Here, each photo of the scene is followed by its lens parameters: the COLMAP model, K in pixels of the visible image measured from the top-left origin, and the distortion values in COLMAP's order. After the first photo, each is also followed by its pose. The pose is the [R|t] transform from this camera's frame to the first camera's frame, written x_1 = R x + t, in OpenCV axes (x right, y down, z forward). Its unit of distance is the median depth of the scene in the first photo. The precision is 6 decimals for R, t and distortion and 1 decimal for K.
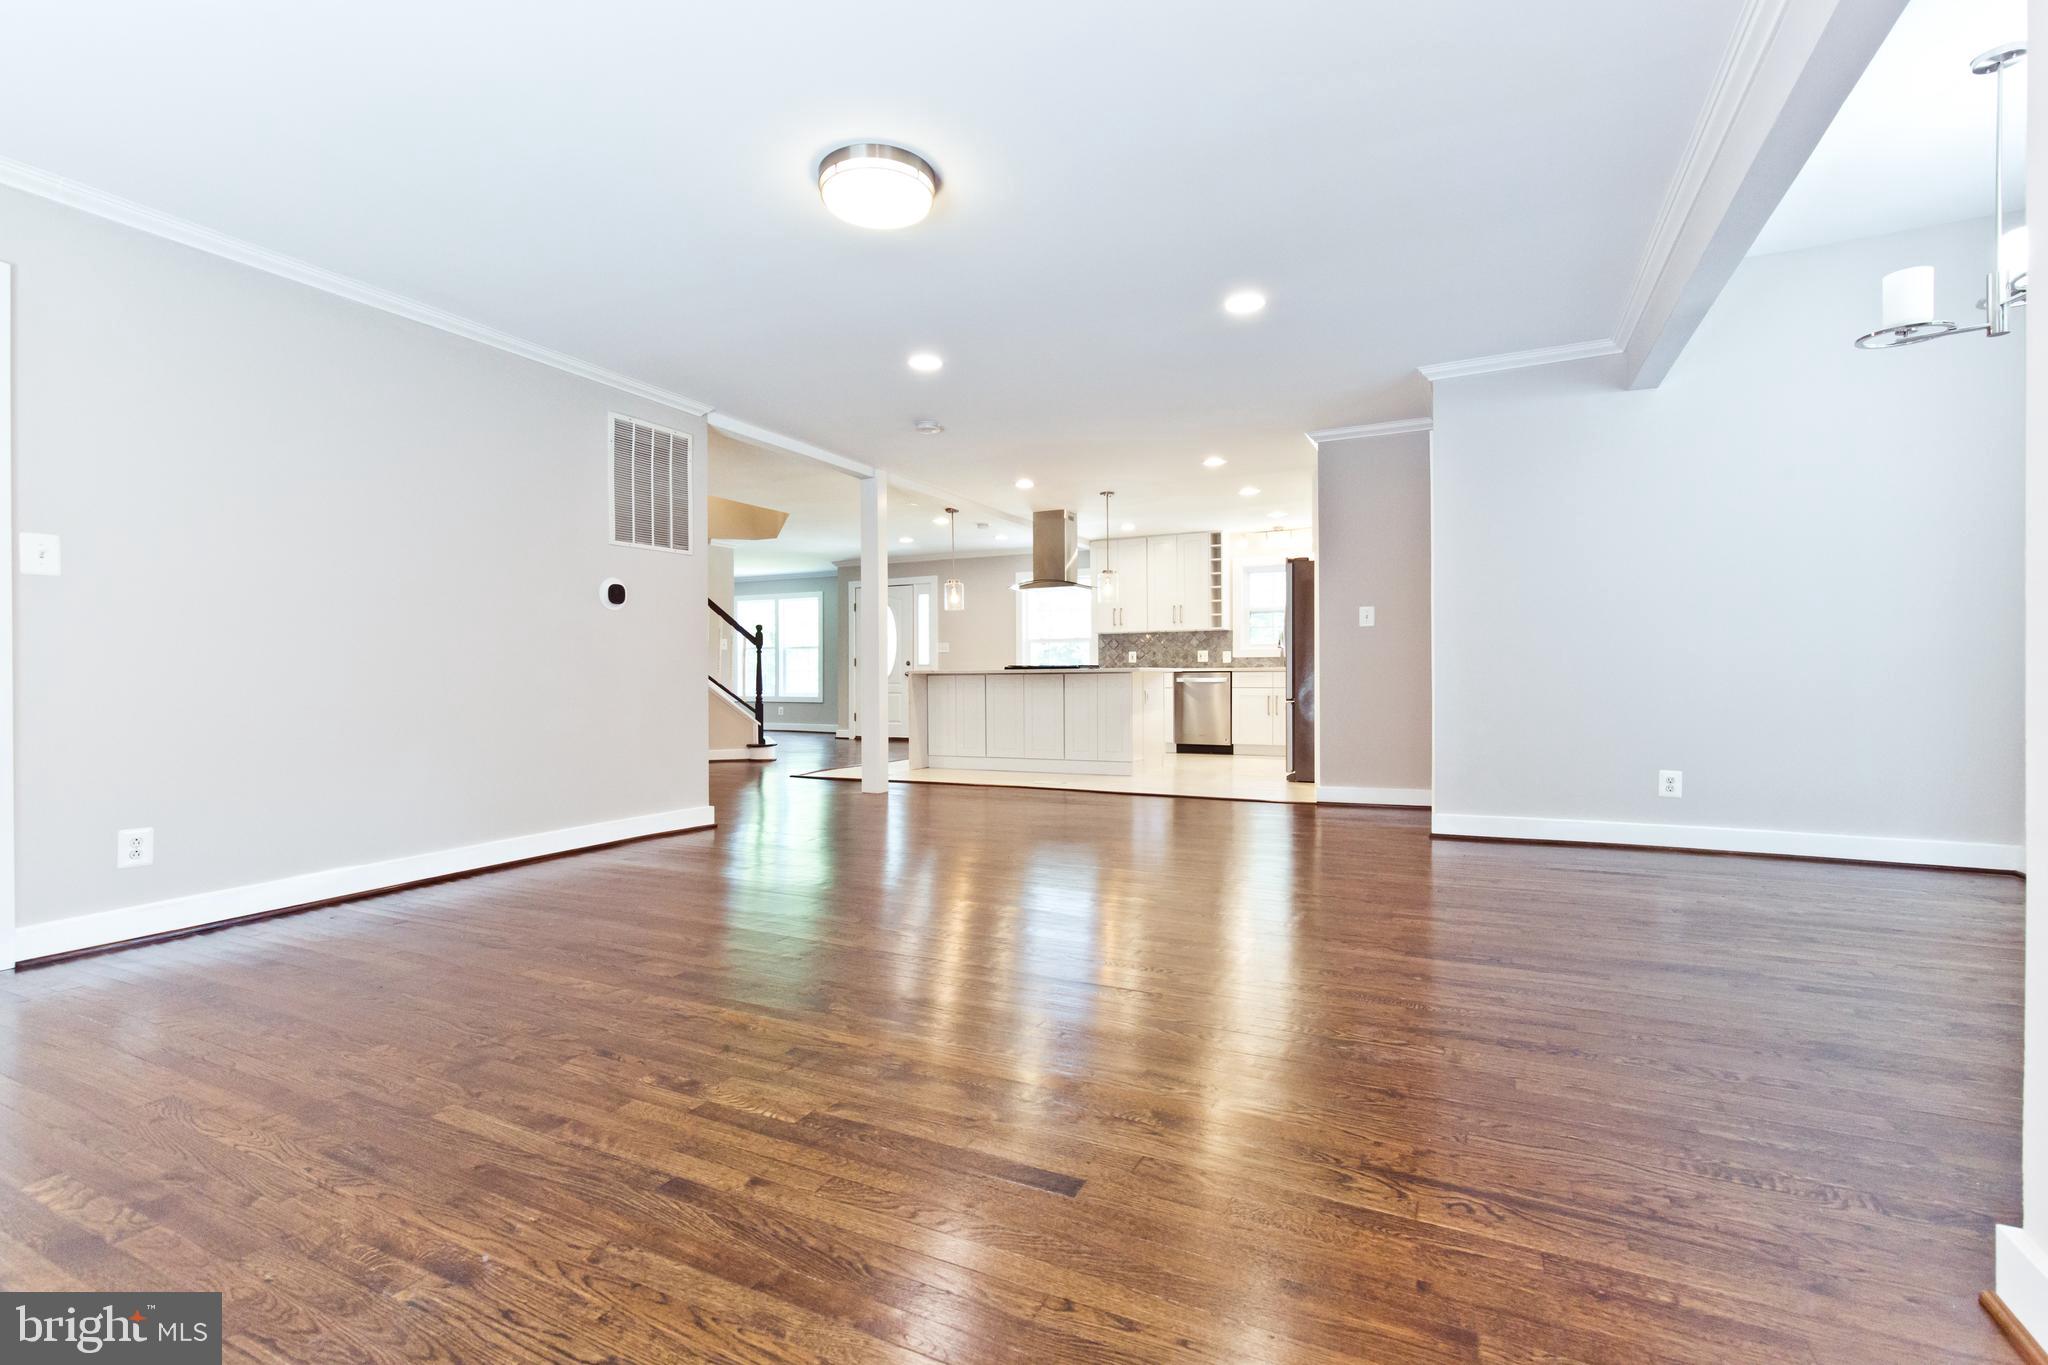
lens RADIAL K [[931.6, 0, 1014.8], [0, 931.6, 681.8], [0, 0, 1]] dist [0.001275, -0.000618]
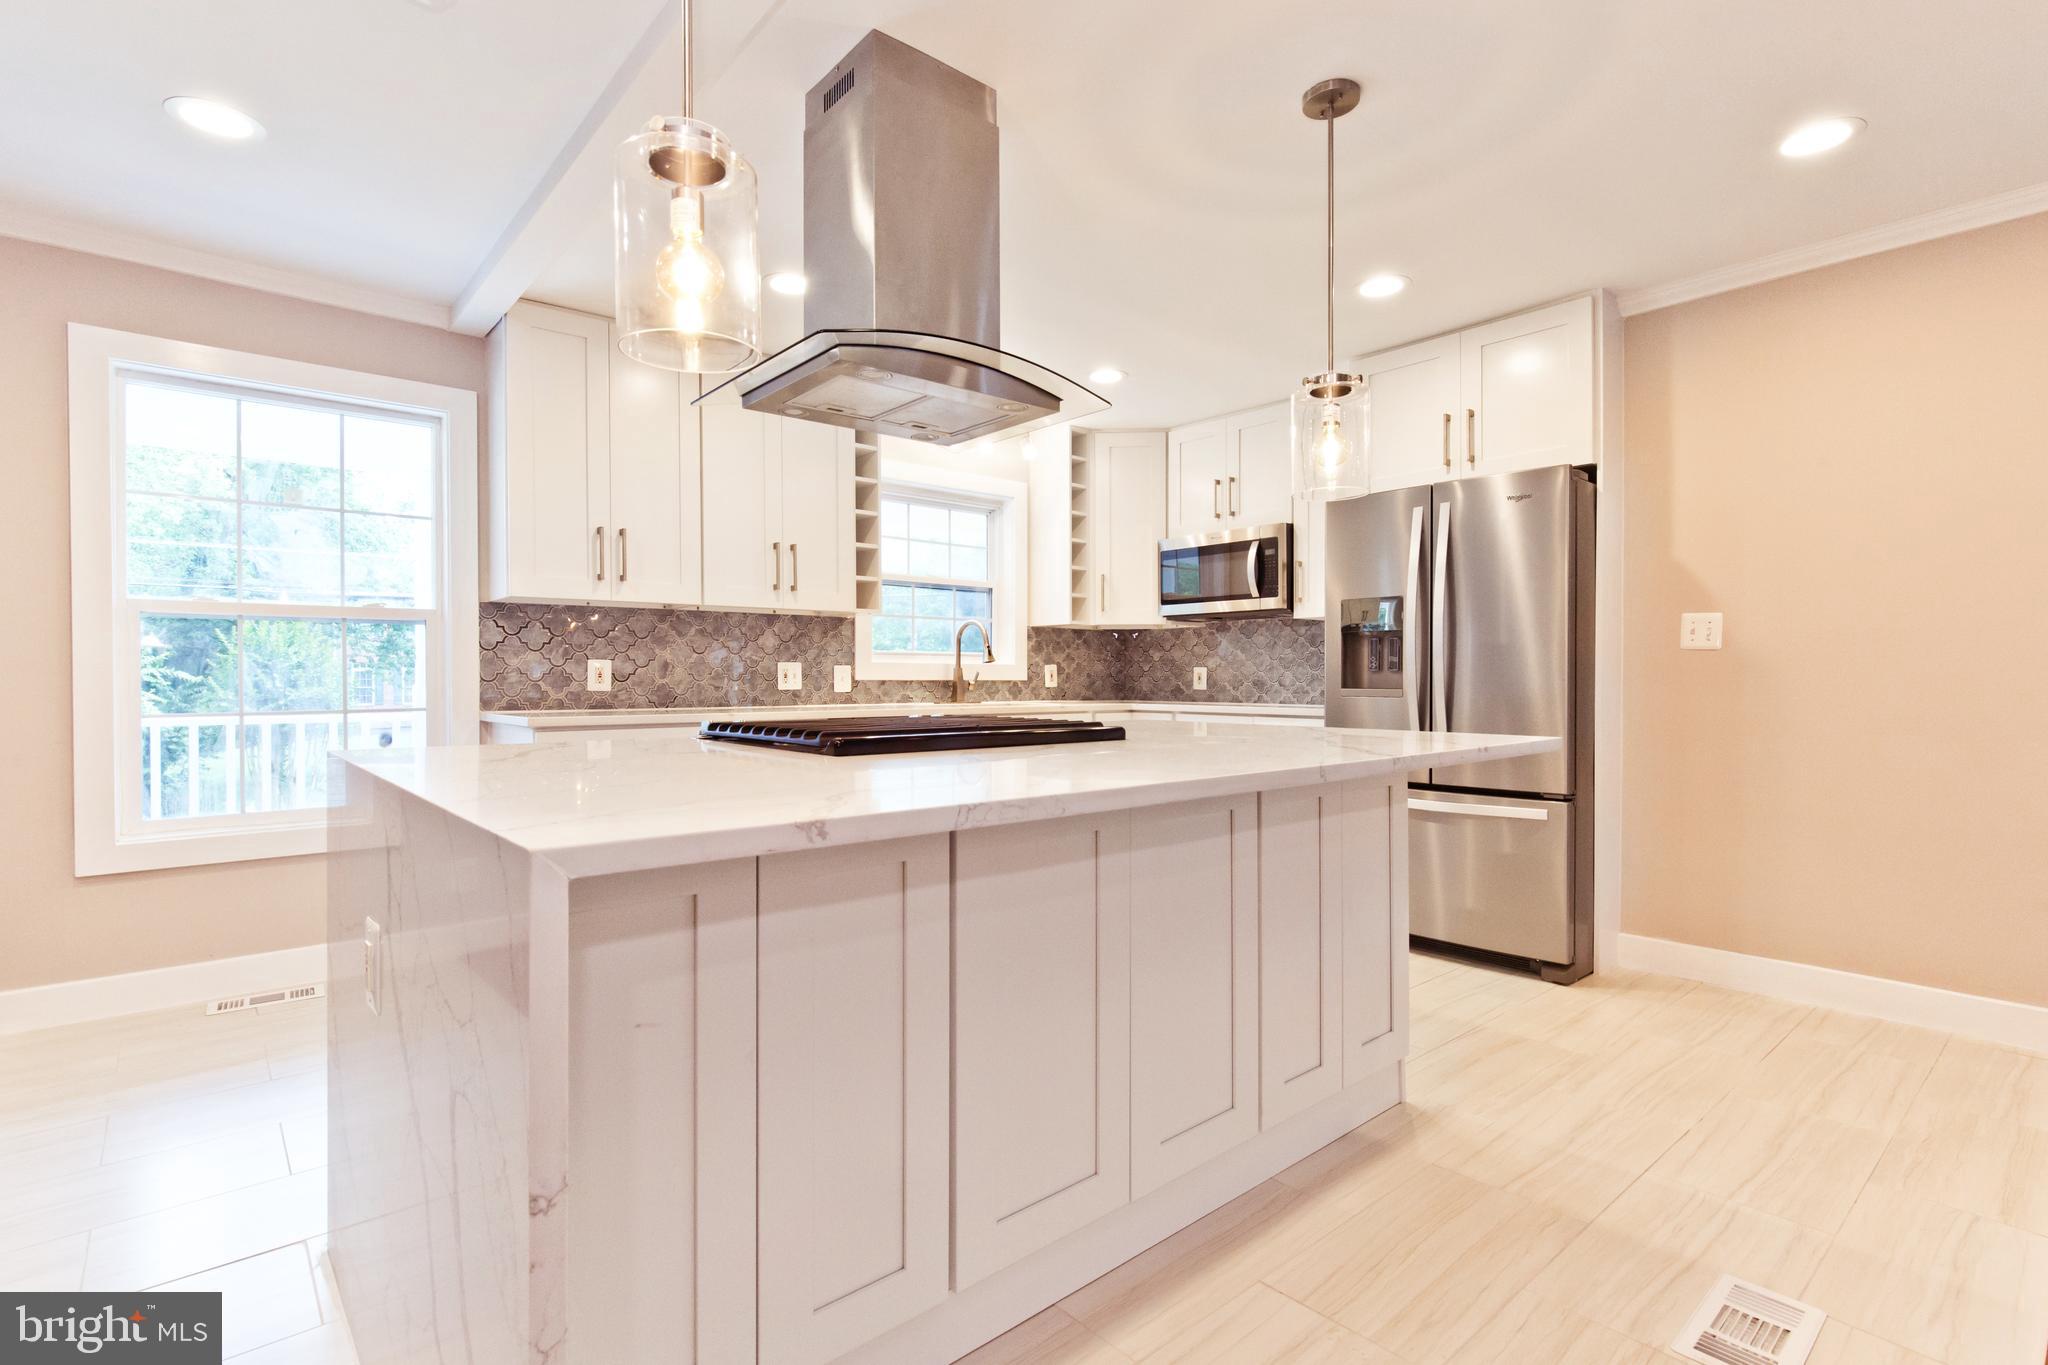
lens RADIAL K [[929.2, 0, 1024.0], [0, 929.2, 682.5], [0, 0, 1]] dist [-0.000017, 0.000142]
pose [[0.387016, -0.003608, 0.922066, -0.257336], [-0.004344, 0.999974, 0.005736, -0.052315], [-0.922063, -0.006225, 0.386990, 1.426034]]
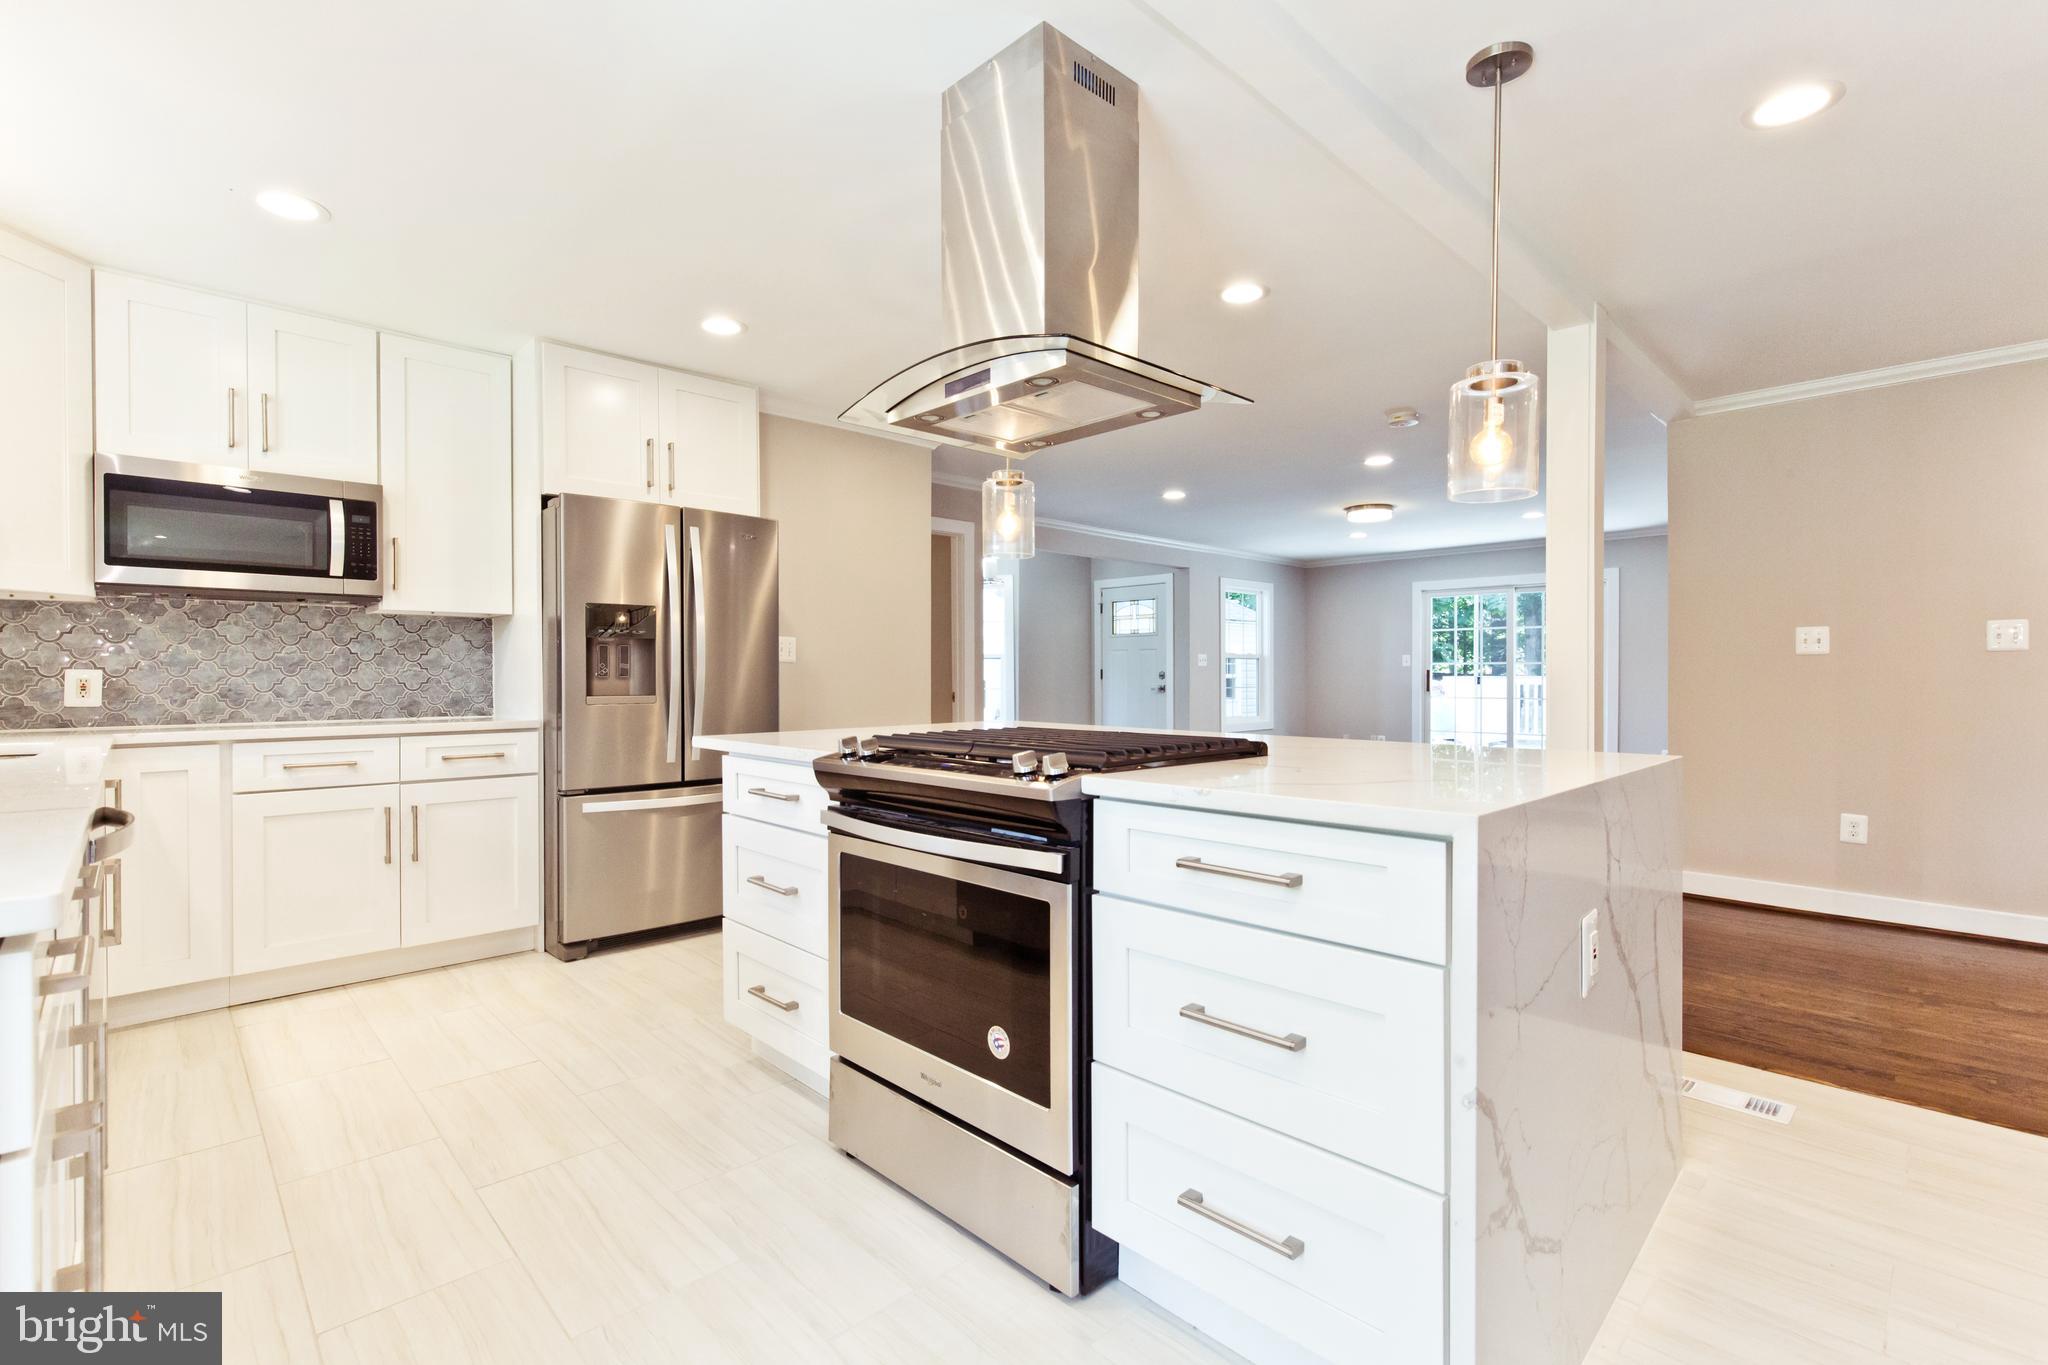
lens RADIAL K [[926.6, 0, 1042.7], [0, 926.6, 679.7], [0, 0, 1]] dist [0.000705, -0.000098]
pose [[-0.944914, 0.002780, 0.327308, -0.046132], [0.004125, 0.999986, 0.003415, -0.056620], [-0.327294, 0.004577, -0.944912, 1.987505]]
